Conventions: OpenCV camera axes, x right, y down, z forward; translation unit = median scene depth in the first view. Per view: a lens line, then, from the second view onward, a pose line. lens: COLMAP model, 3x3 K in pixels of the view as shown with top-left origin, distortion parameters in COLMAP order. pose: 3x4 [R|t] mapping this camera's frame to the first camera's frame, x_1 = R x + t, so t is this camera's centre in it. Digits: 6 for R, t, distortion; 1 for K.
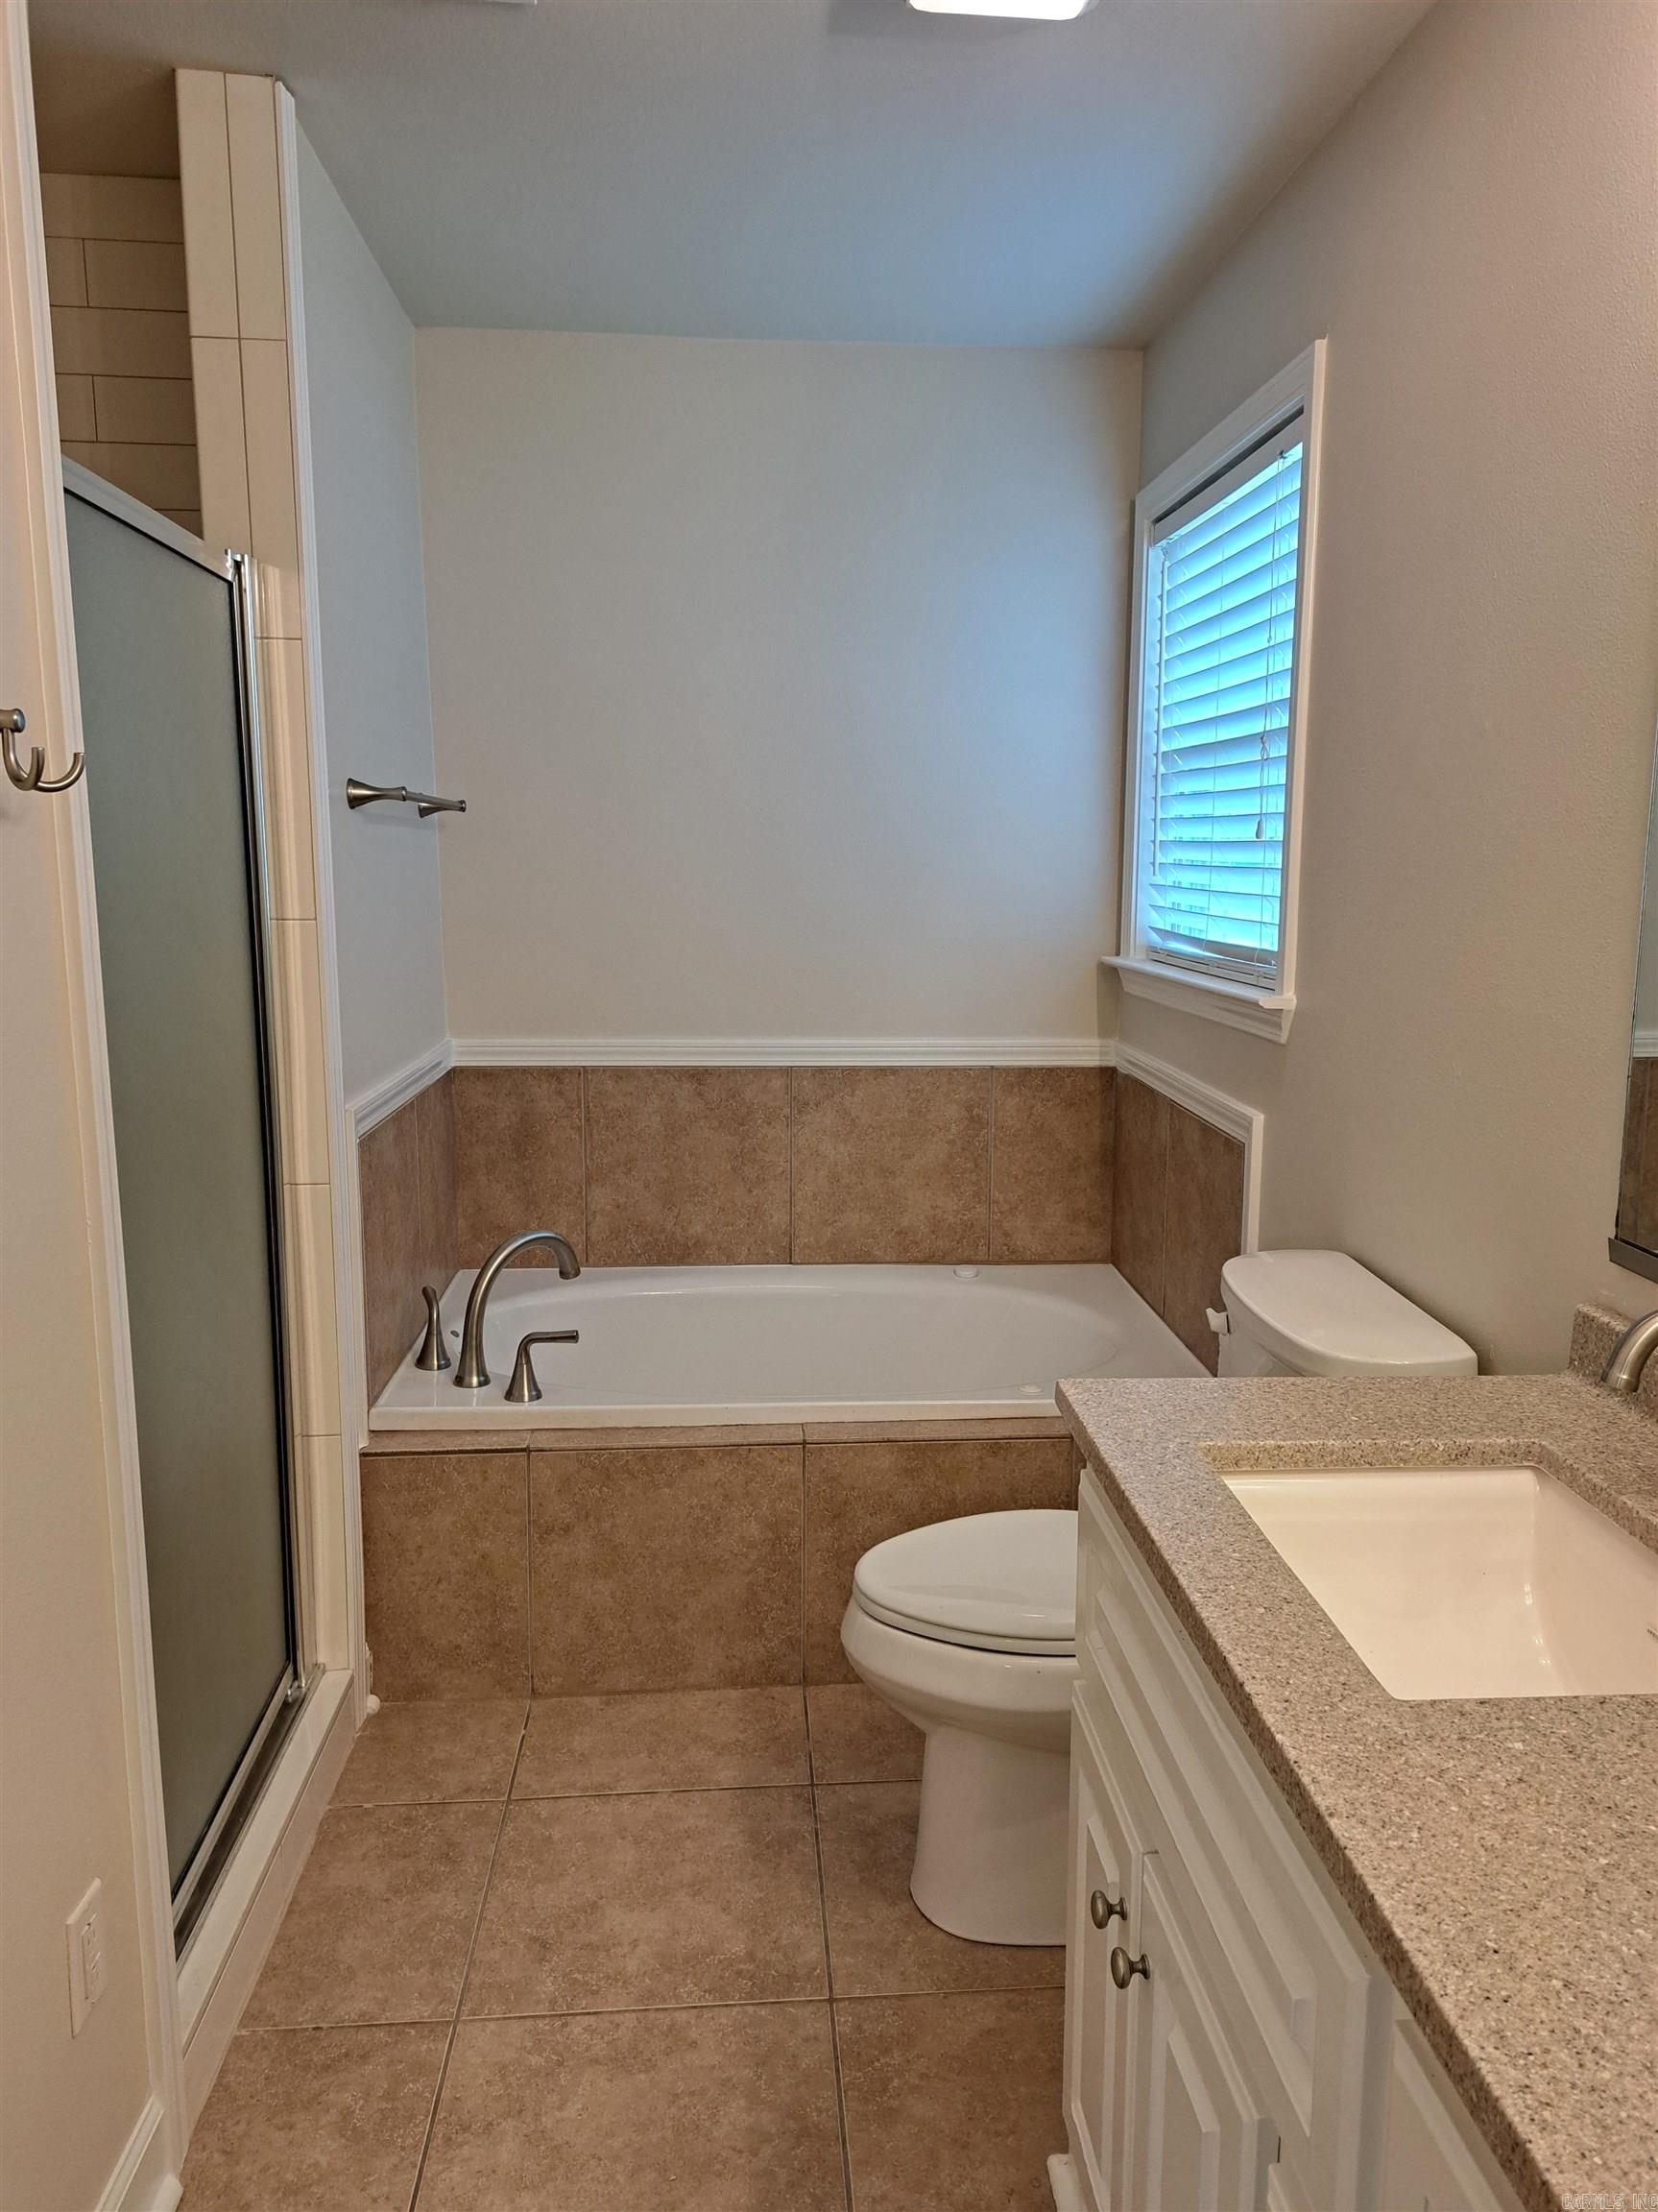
lens RADIAL K [[1583.9, 0, 877.3], [0, 1583.9, 1113.7], [0, 0, 1]] dist [0.080513, -0.089789]
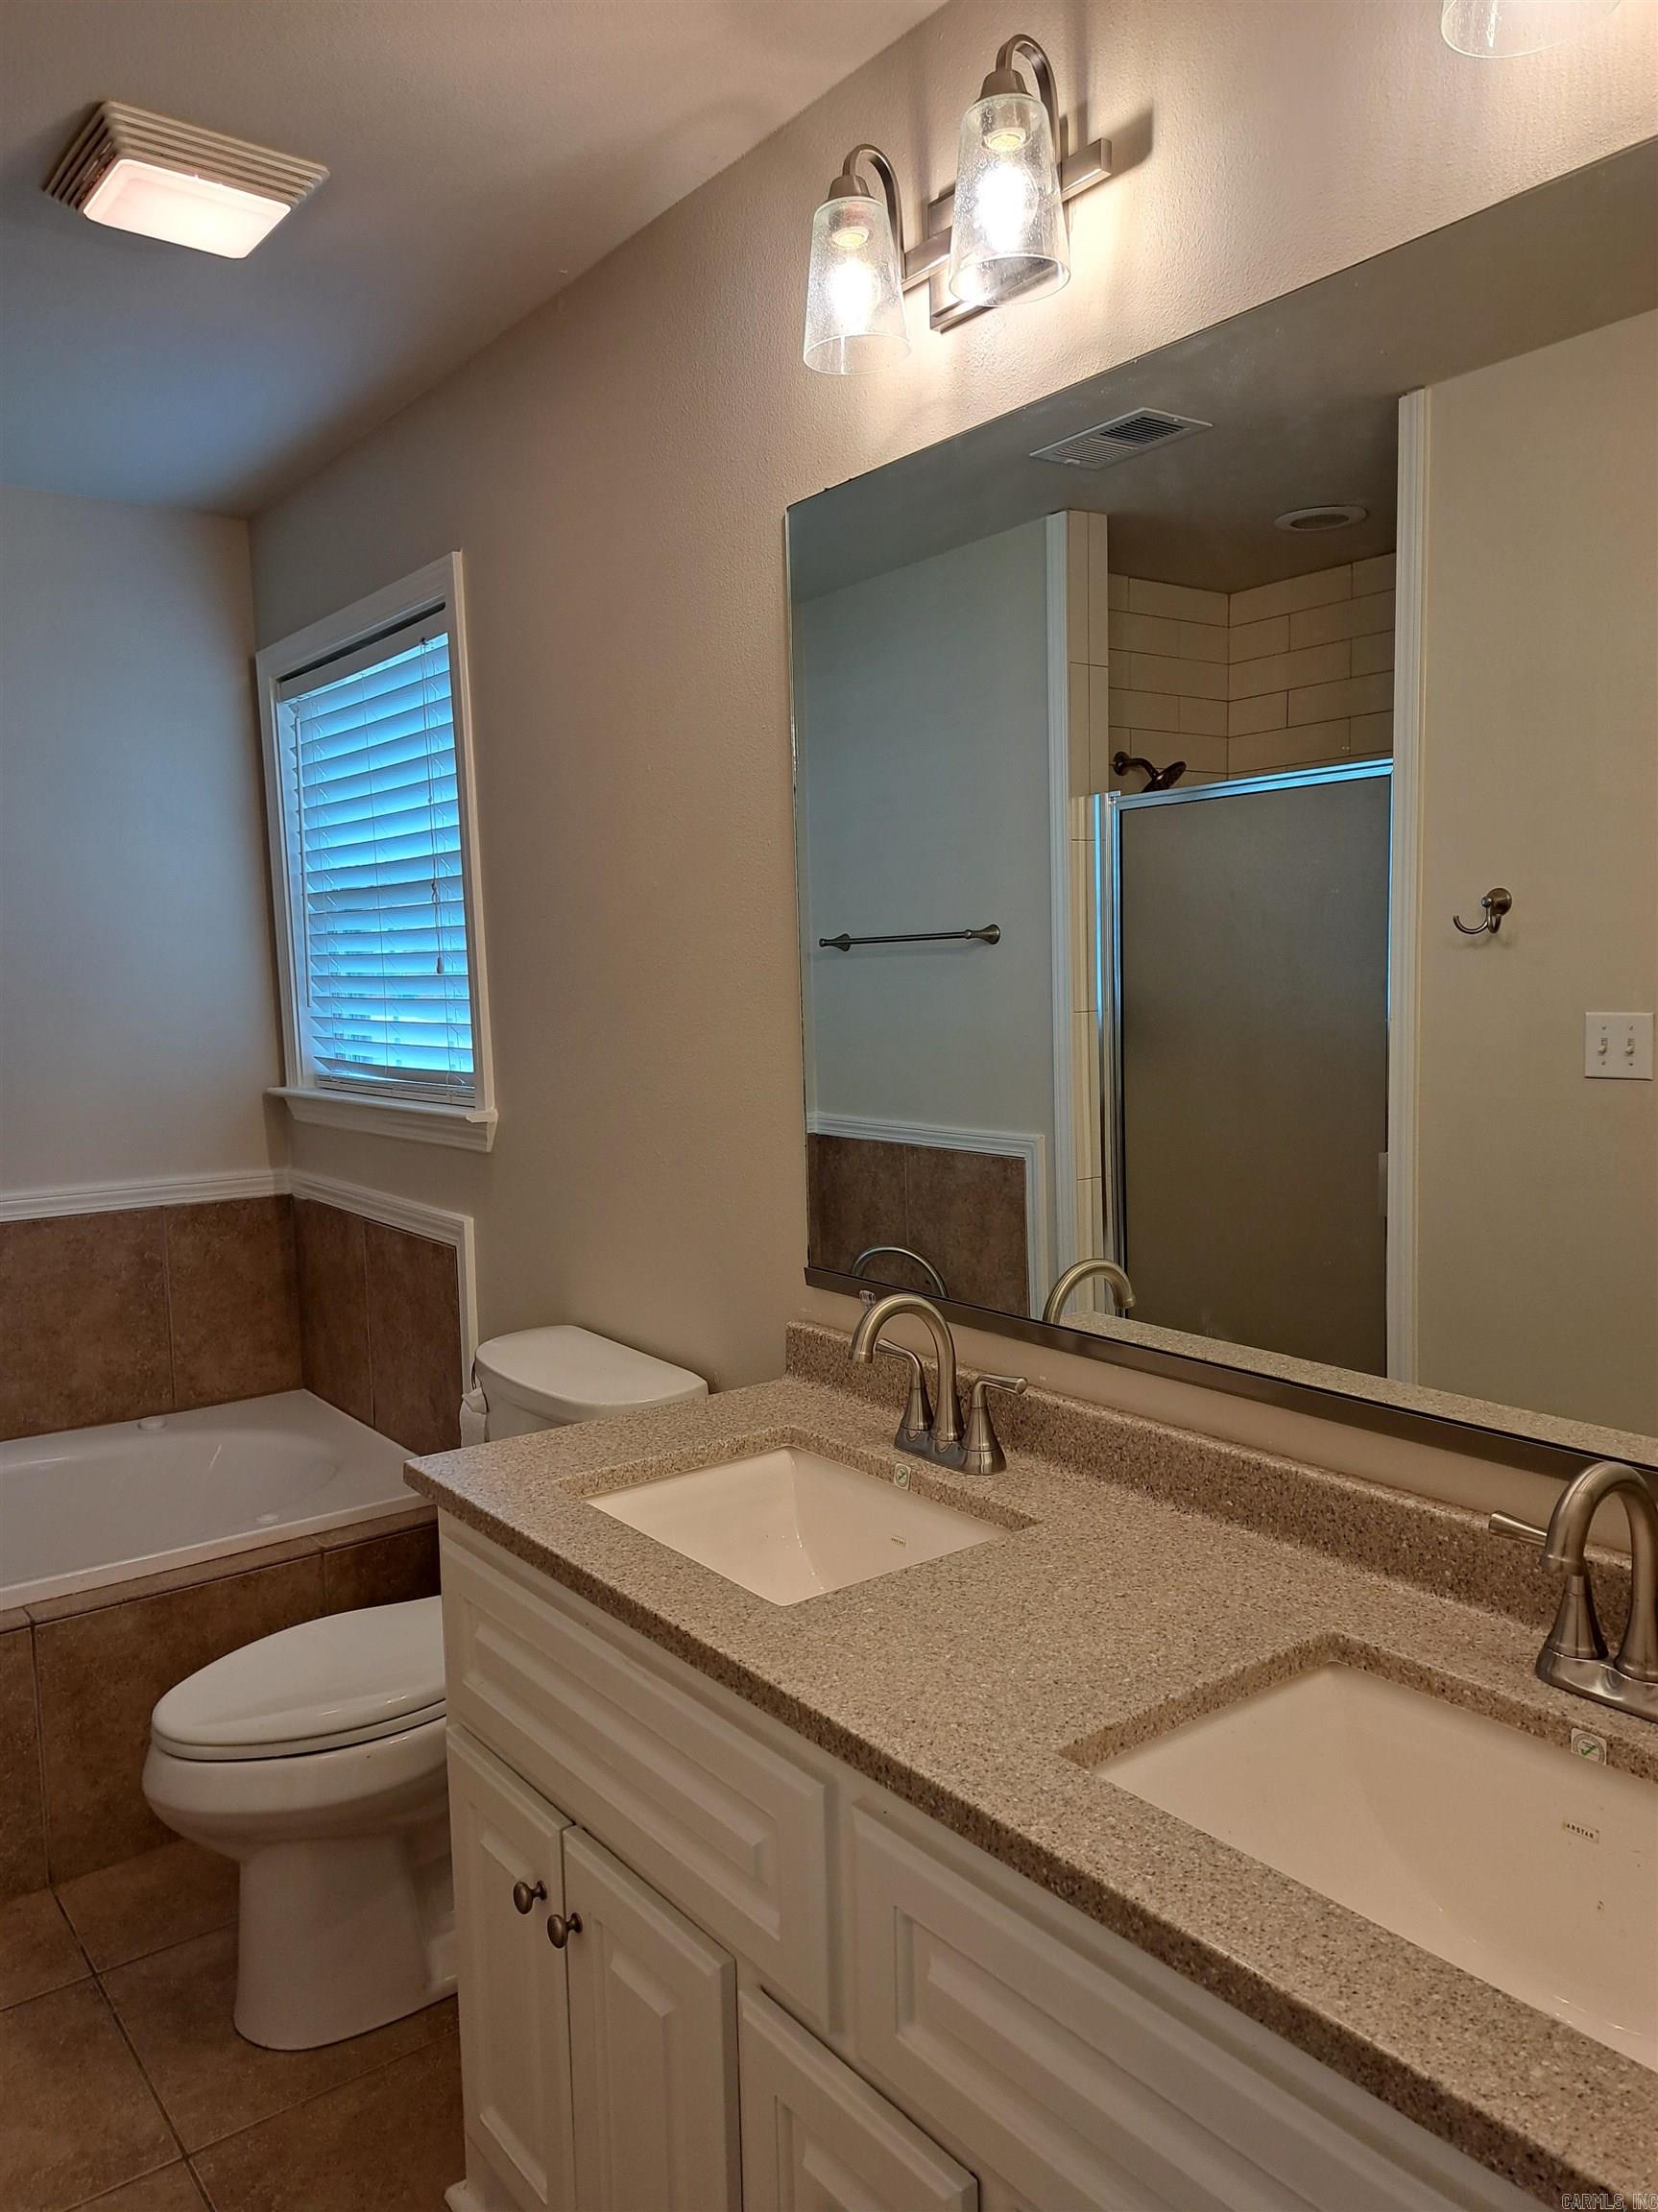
lens RADIAL K [[1583.9, 0, 877.3], [0, 1583.9, 1113.7], [0, 0, 1]] dist [0.080513, -0.089789]
pose [[0.824991, -0.075930, 0.560022, -0.142809], [0.118638, 0.992121, -0.040254, 0.006601], [-0.552553, 0.099649, 0.827500, -0.086035]]
